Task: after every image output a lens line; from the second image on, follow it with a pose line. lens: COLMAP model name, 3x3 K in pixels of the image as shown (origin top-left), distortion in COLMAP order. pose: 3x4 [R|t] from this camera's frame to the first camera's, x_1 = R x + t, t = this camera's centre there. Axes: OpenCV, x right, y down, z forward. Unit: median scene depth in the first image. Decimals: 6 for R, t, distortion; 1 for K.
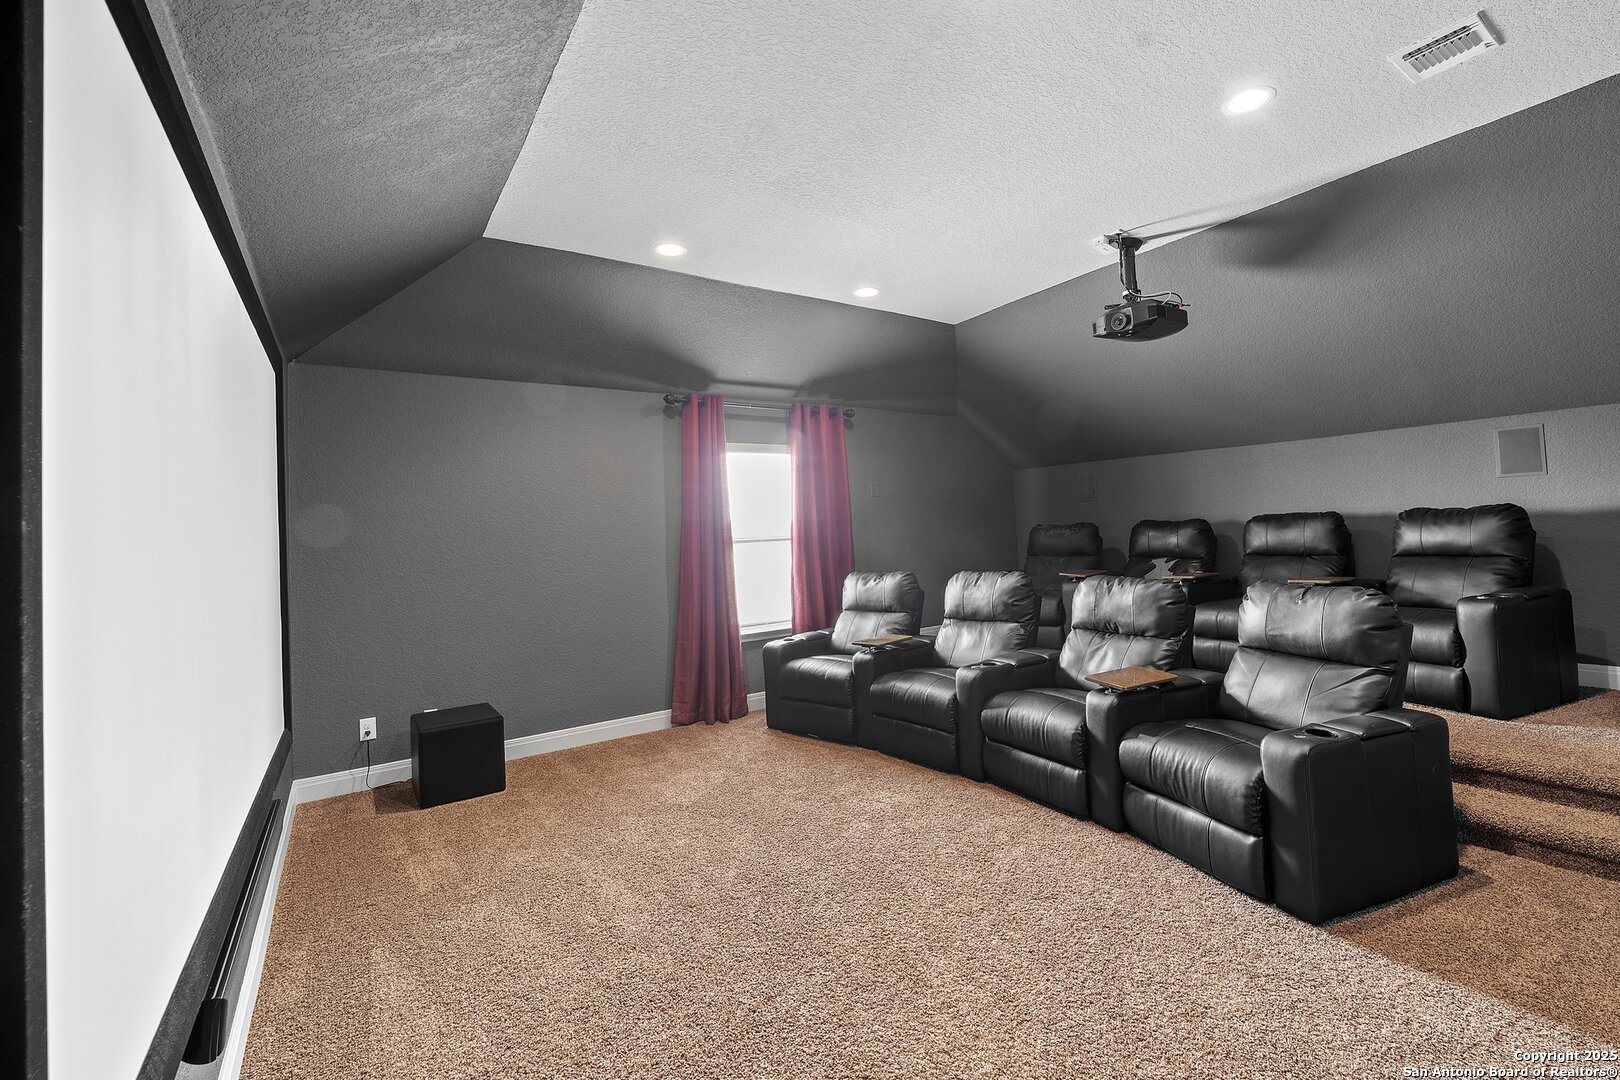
lens RADIAL K [[671.5, 0, 806.2], [0, 671.5, 508.9], [0, 0, 1]] dist [0.000267, 0.000052]
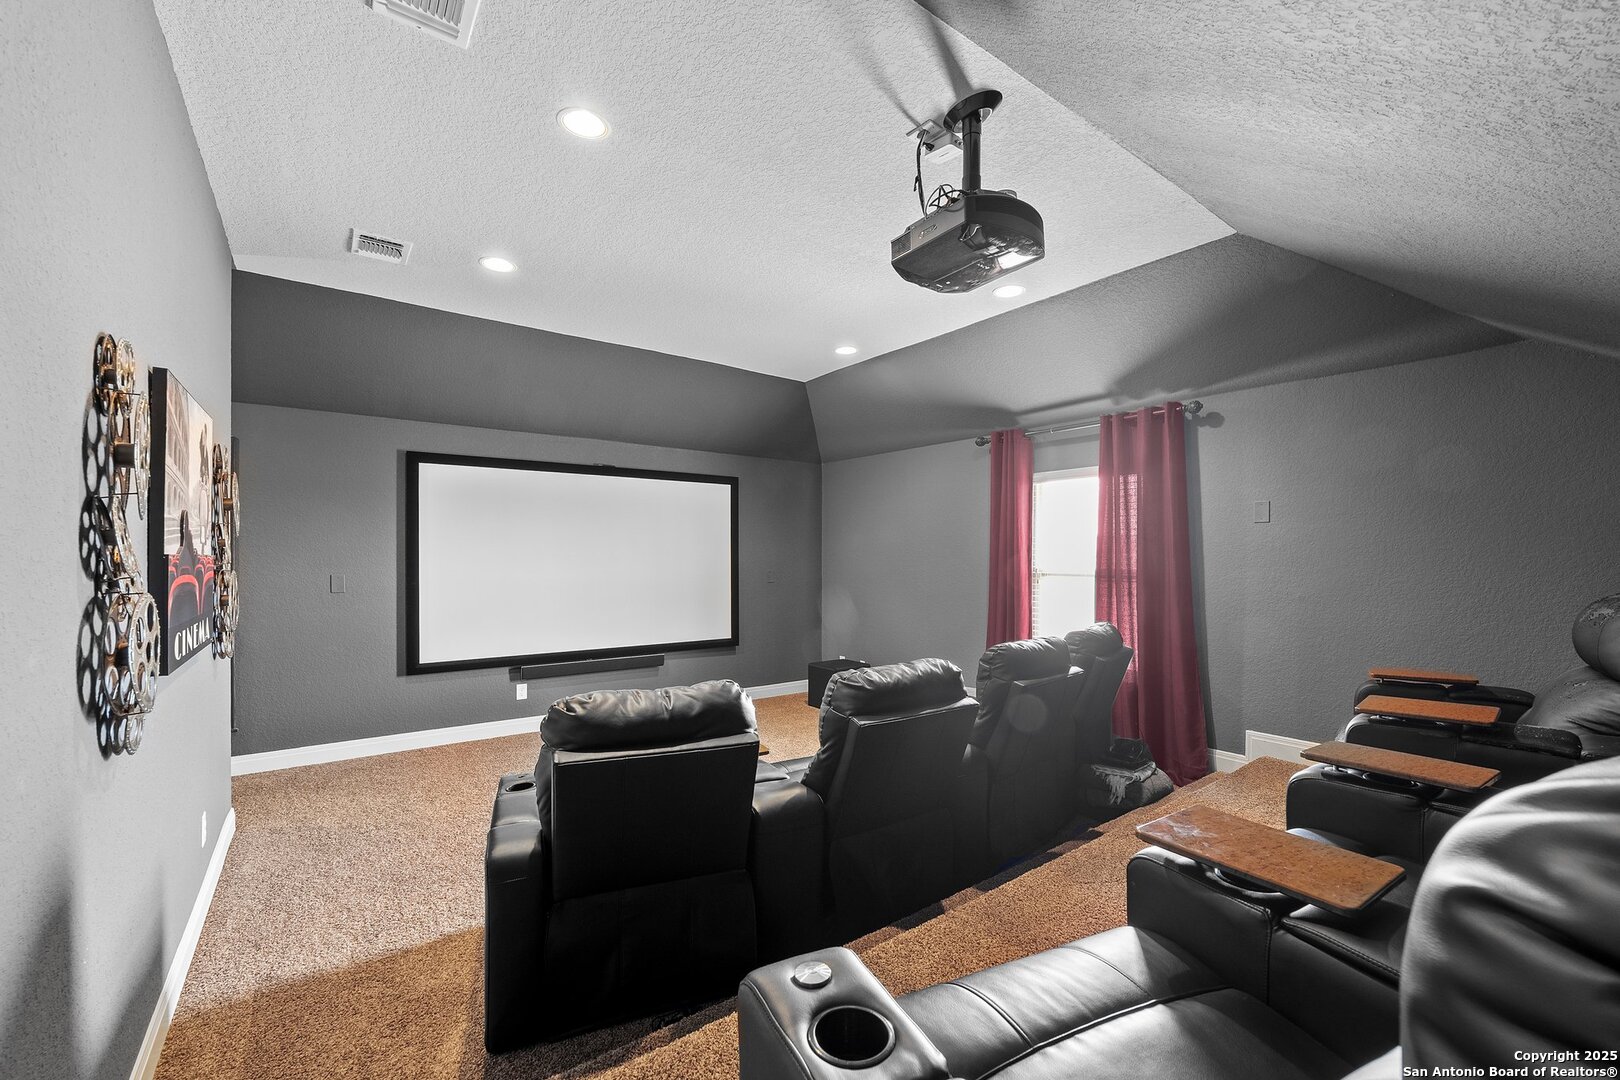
lens RADIAL K [[663.7, 0, 795.8], [0, 663.7, 548.0], [0, 0, 1]] dist [0.000383, 0.000128]
pose [[0.048374, 0.024855, -0.998520, 0.816418], [0.018221, 0.999502, 0.025762, -0.023100], [0.998663, -0.019440, 0.047897, 0.610200]]
